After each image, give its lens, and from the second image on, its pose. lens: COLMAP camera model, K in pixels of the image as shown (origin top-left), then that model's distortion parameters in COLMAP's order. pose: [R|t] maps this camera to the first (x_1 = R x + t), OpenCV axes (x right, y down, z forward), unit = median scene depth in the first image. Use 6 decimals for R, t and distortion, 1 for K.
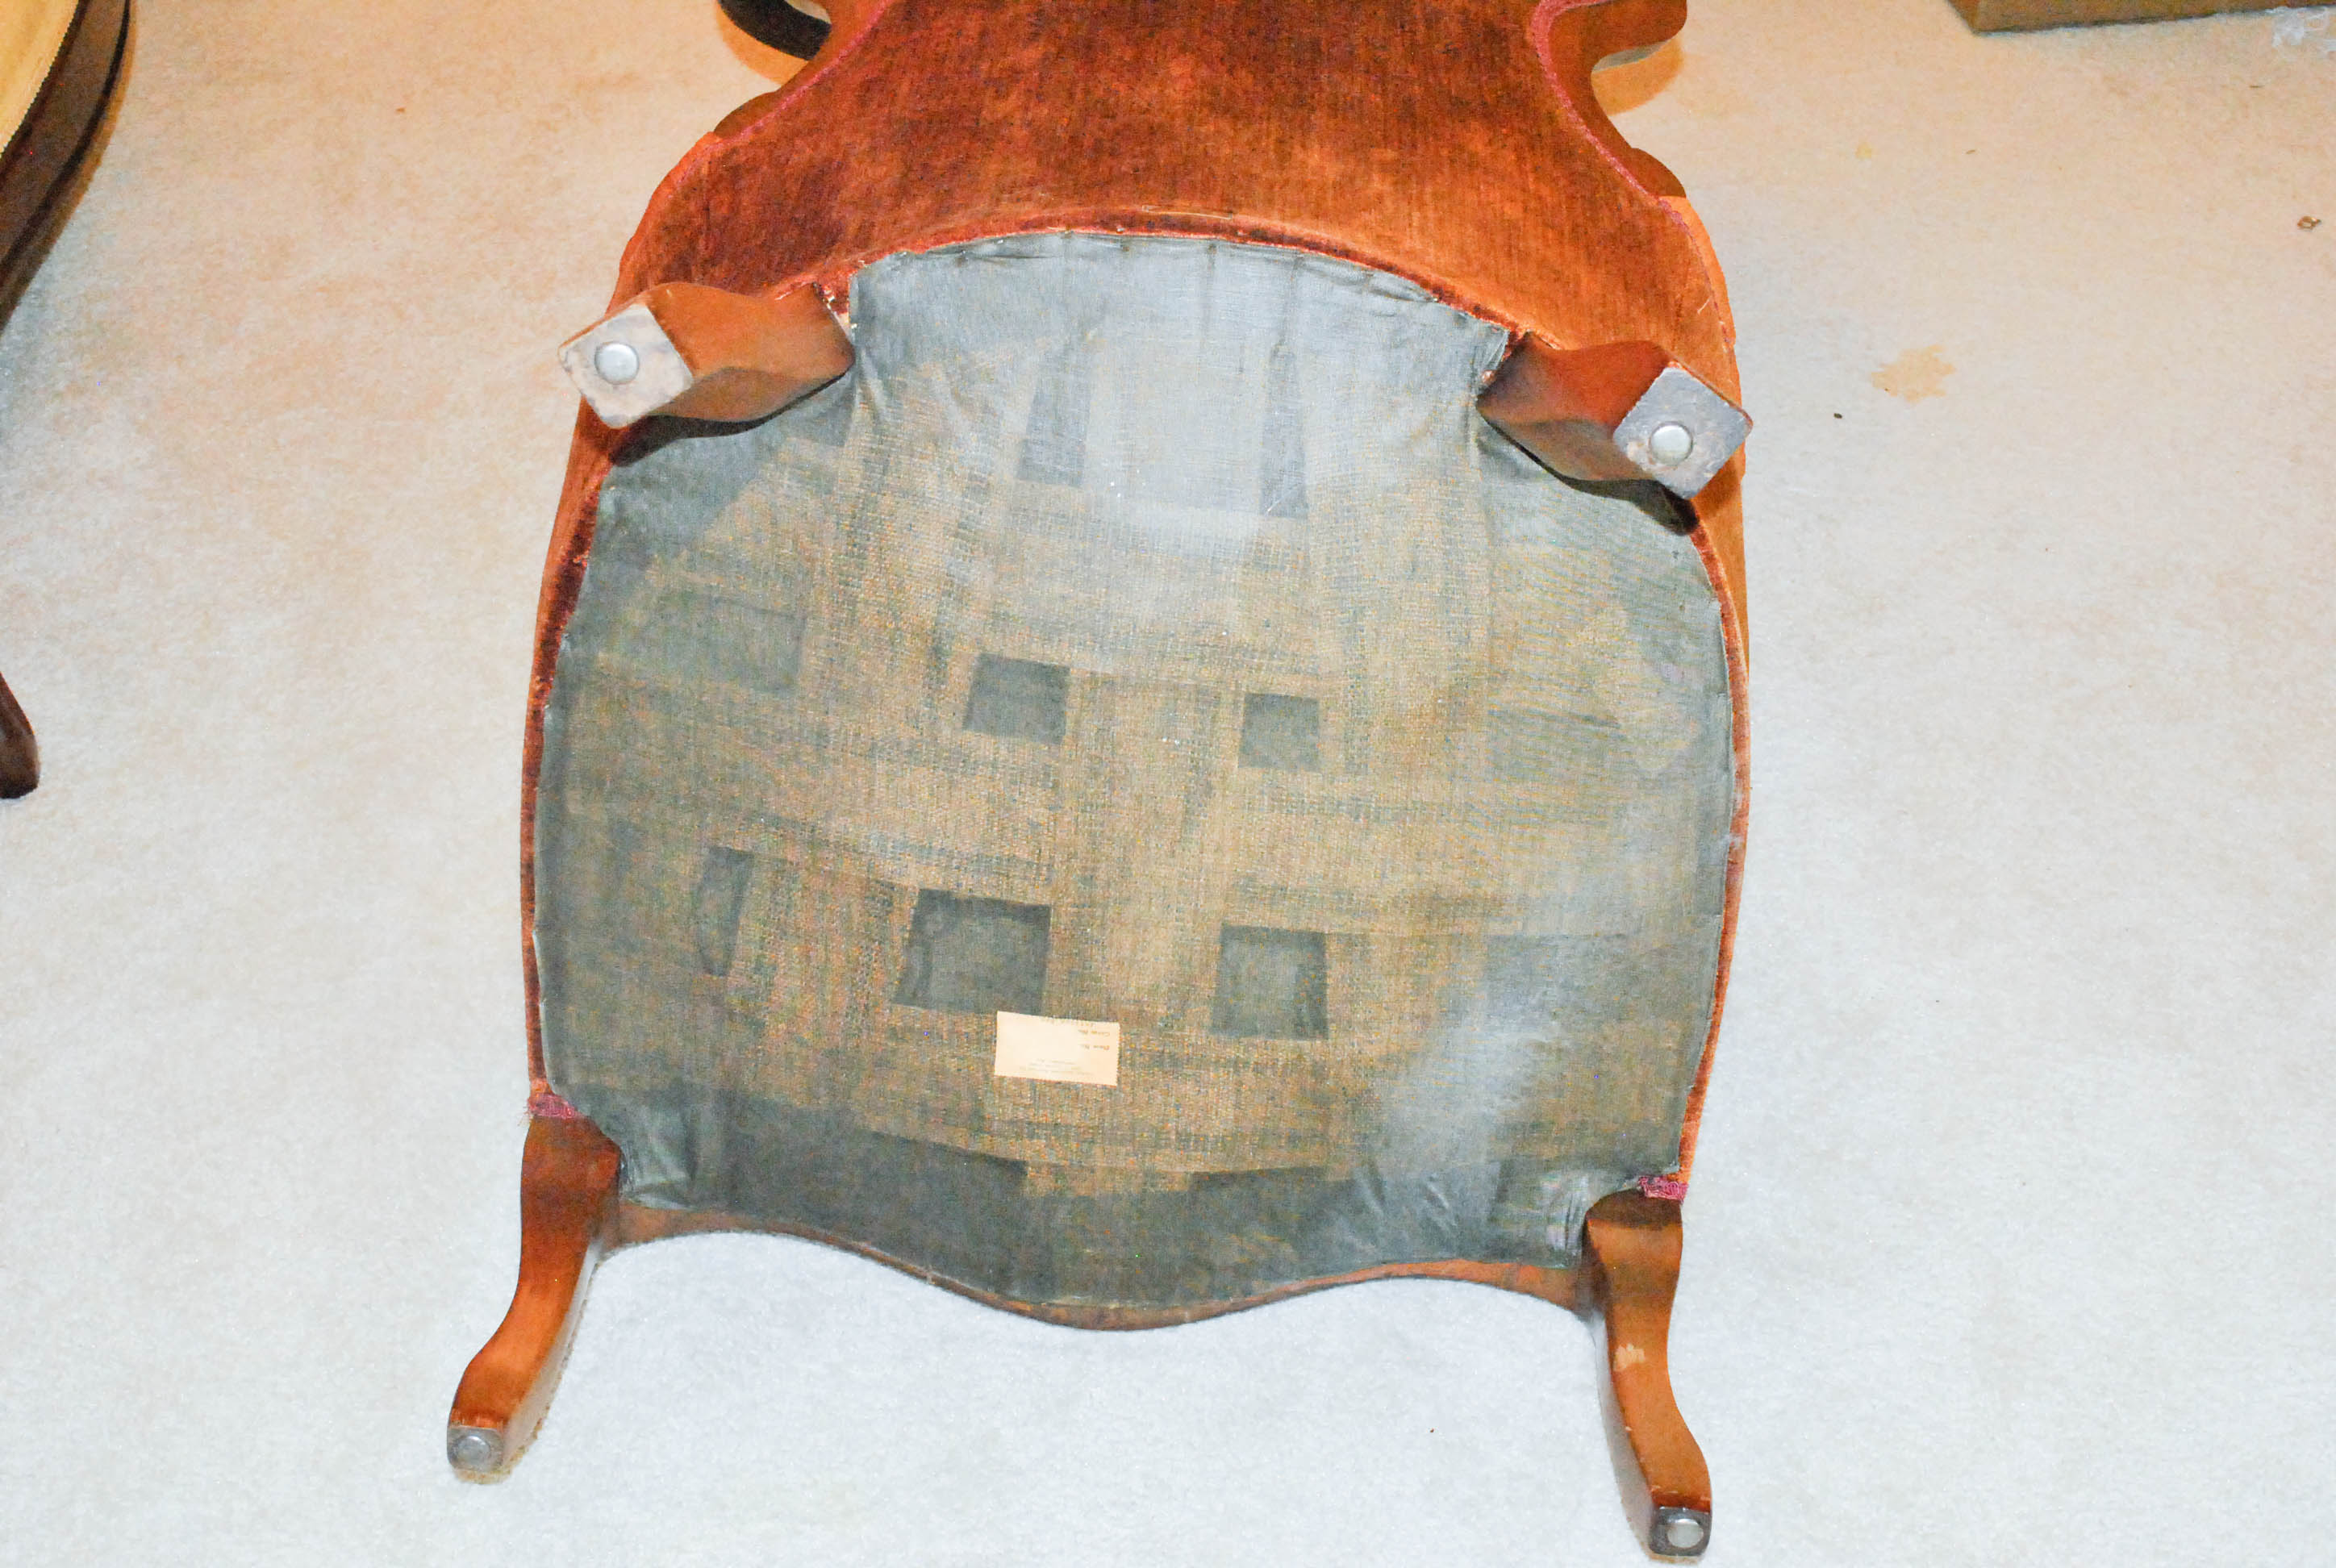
lens RADIAL K [[2854.2, 0, 1181.6], [0, 2854.2, 783.8], [0, 0, 1]] dist [-0.043545, 0.000000]
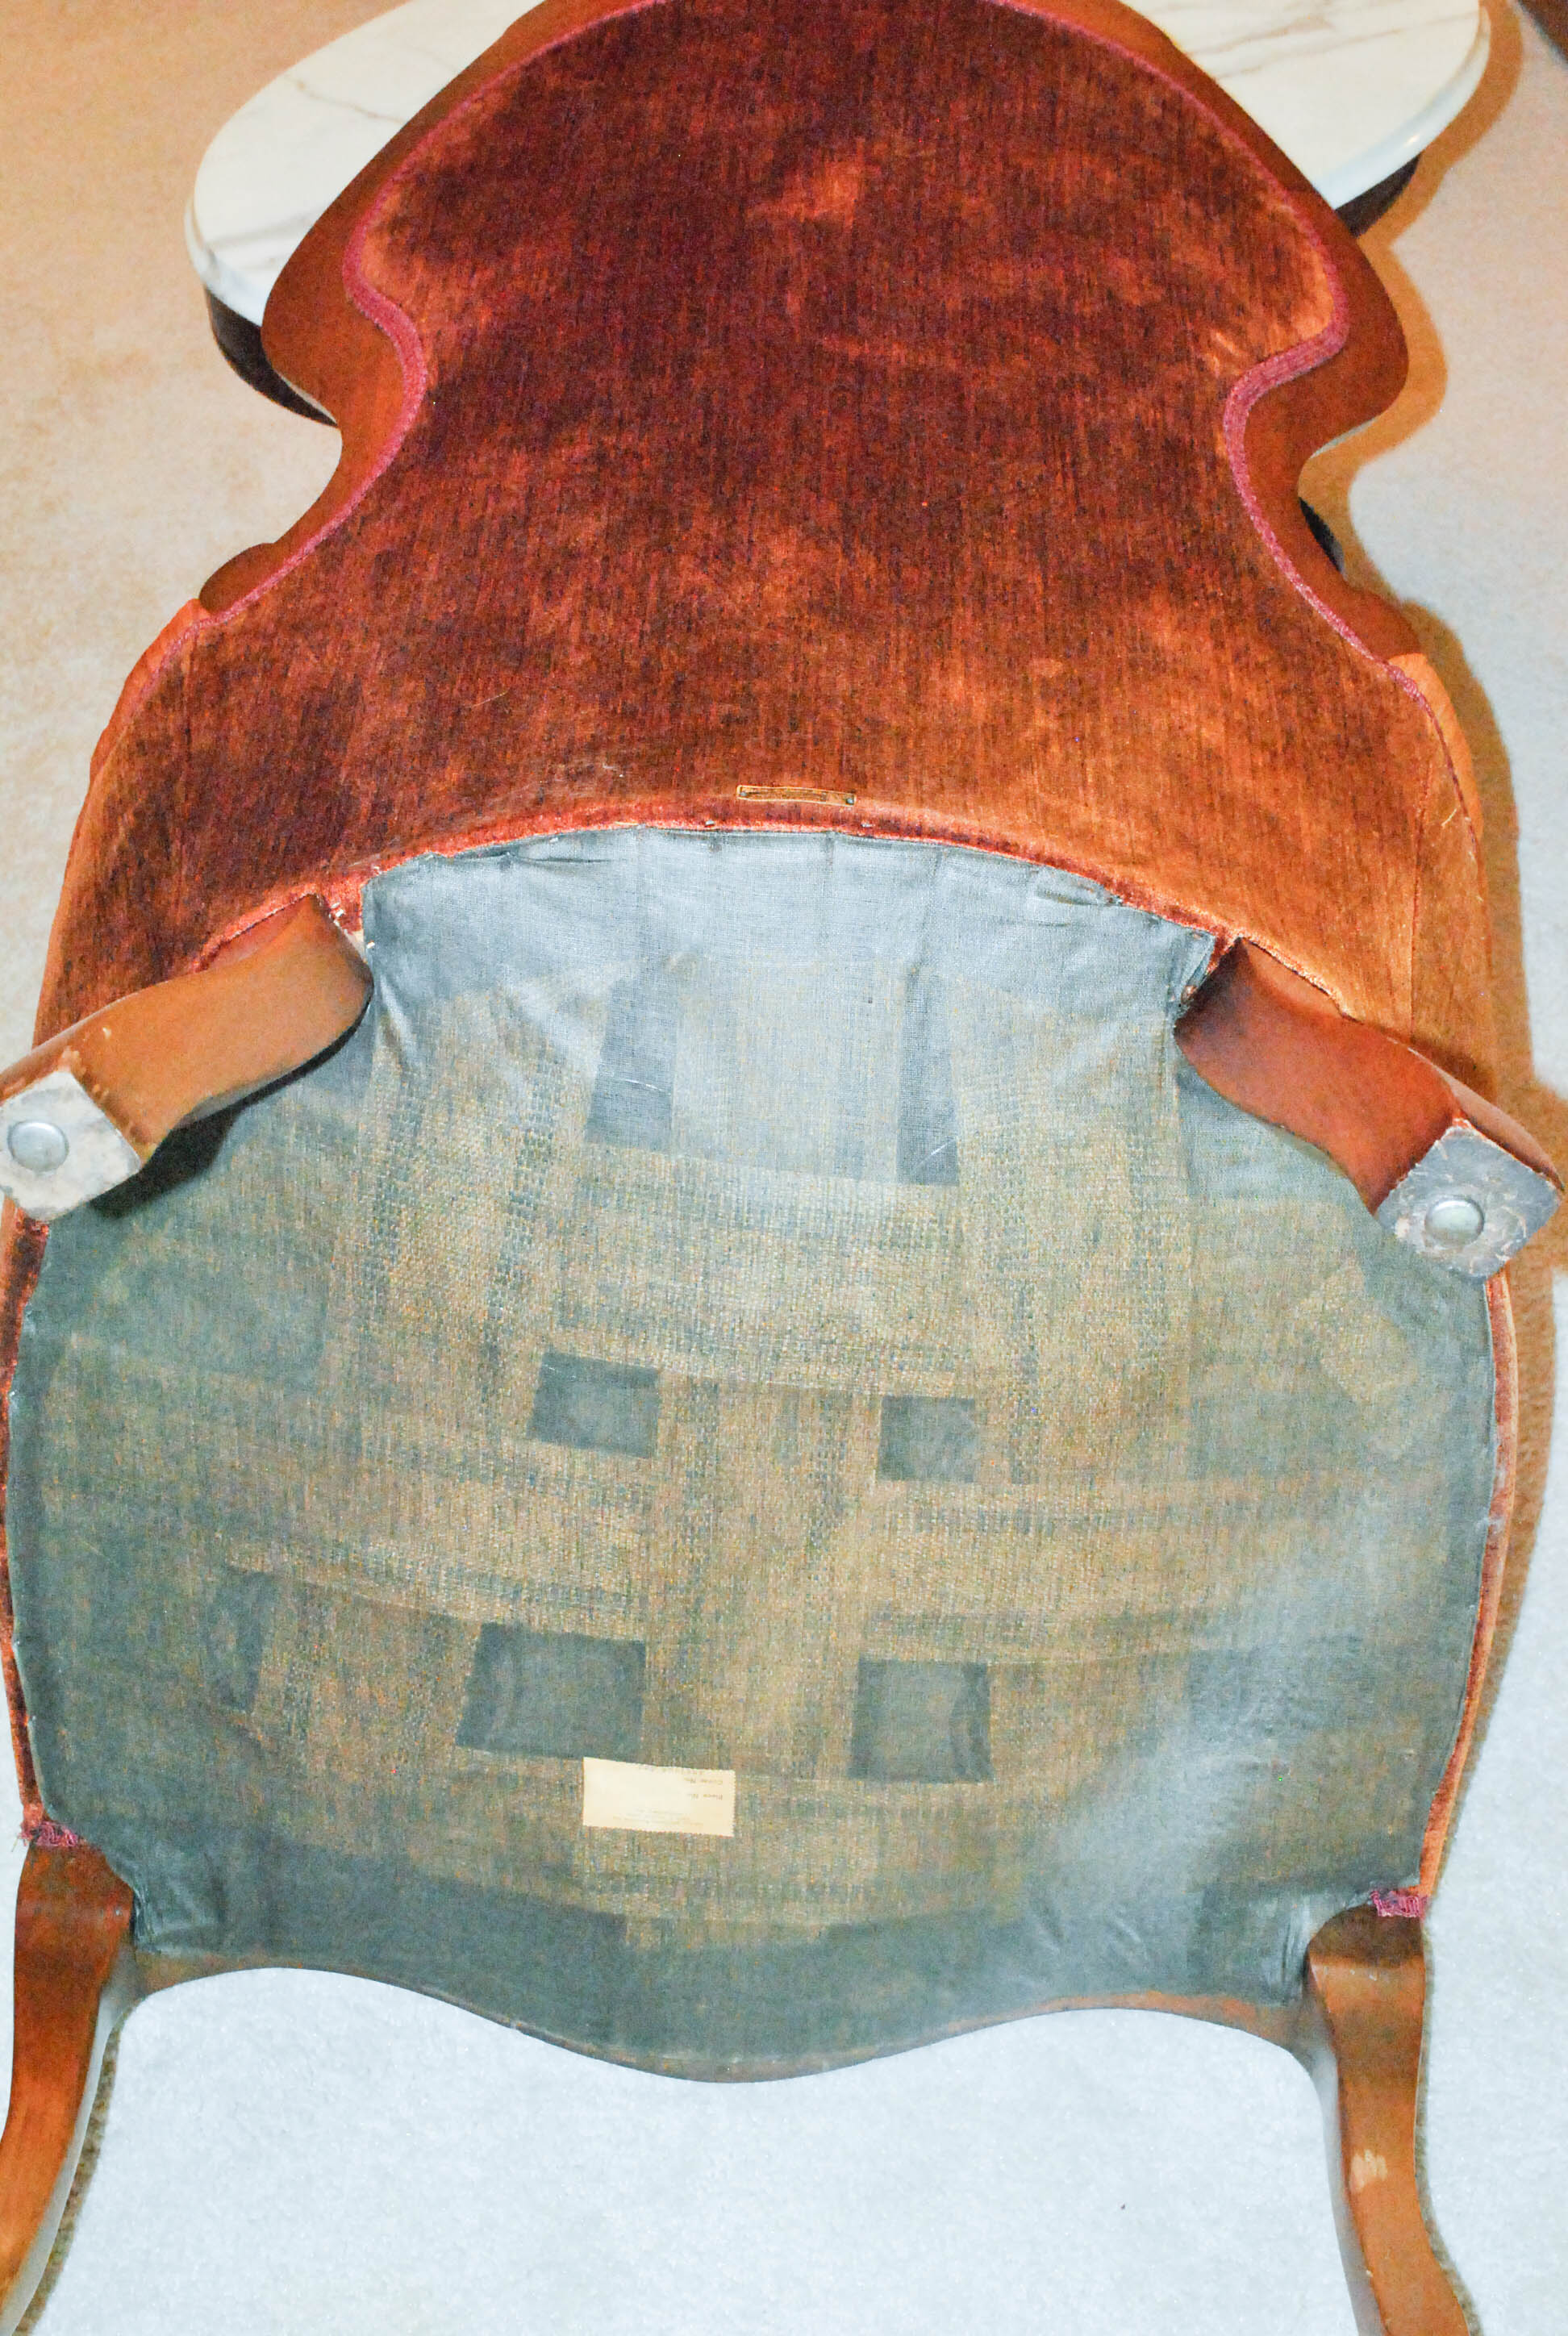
lens RADIAL K [[2948.7, 0, 770.7], [0, 2948.7, 1168.6], [0, 0, 1]] dist [-0.037896, 0.000000]
pose [[0.999677, -0.022649, -0.011530, 0.001878], [0.023730, 0.994253, 0.104390, -0.171888], [0.009099, -0.104630, 0.994470, 0.185798]]
